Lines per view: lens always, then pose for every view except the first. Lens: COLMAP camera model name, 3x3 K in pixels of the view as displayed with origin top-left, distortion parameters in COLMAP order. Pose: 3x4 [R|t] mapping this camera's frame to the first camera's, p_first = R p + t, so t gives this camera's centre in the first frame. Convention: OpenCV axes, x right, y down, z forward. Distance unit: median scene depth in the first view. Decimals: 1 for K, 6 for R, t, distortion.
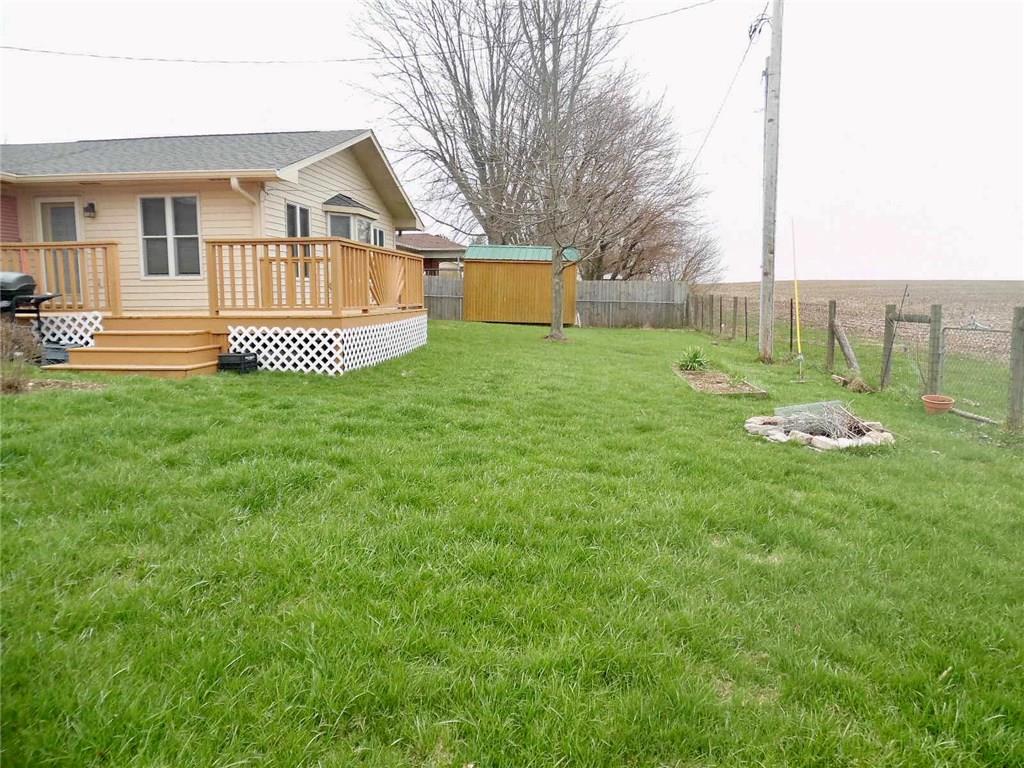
lens RADIAL K [[715.9, 0, 512.0], [0, 715.9, 384.0], [0, 0, 1]] dist [-0.025458, 0.004839]
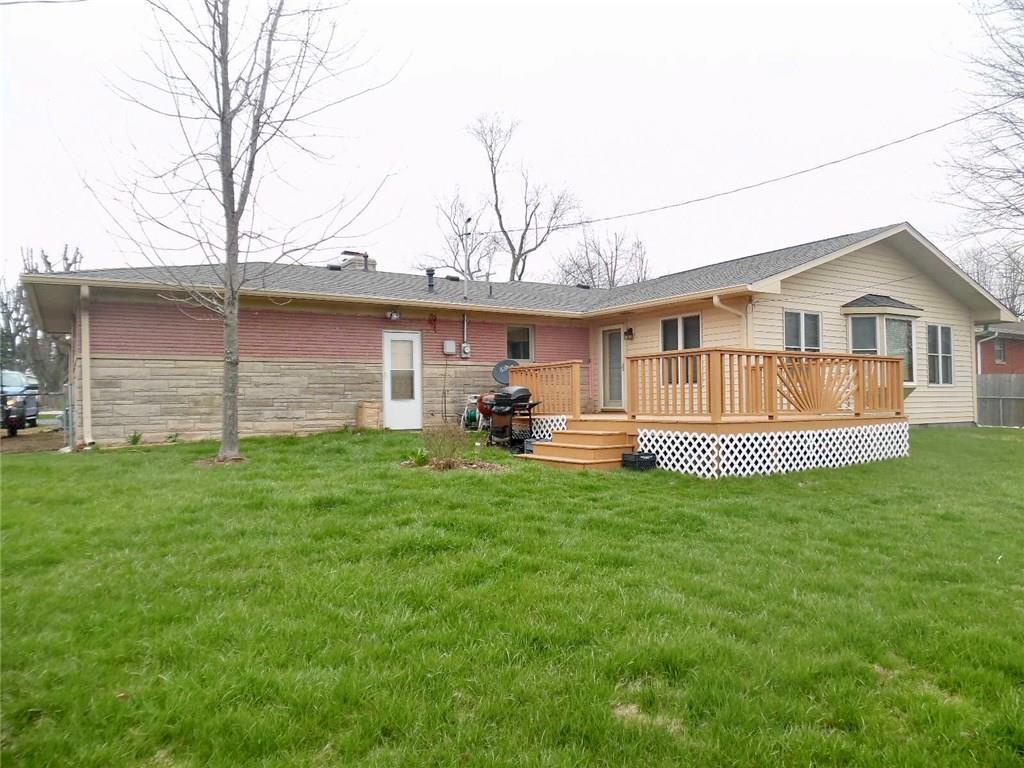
lens RADIAL K [[715.9, 0, 512.0], [0, 715.9, 384.0], [0, 0, 1]] dist [-0.025458, 0.004839]
pose [[0.630615, -0.024463, -0.775710, 0.364321], [-0.087494, 0.990890, -0.102378, -0.016373], [0.771148, 0.132431, 0.622730, 0.107980]]
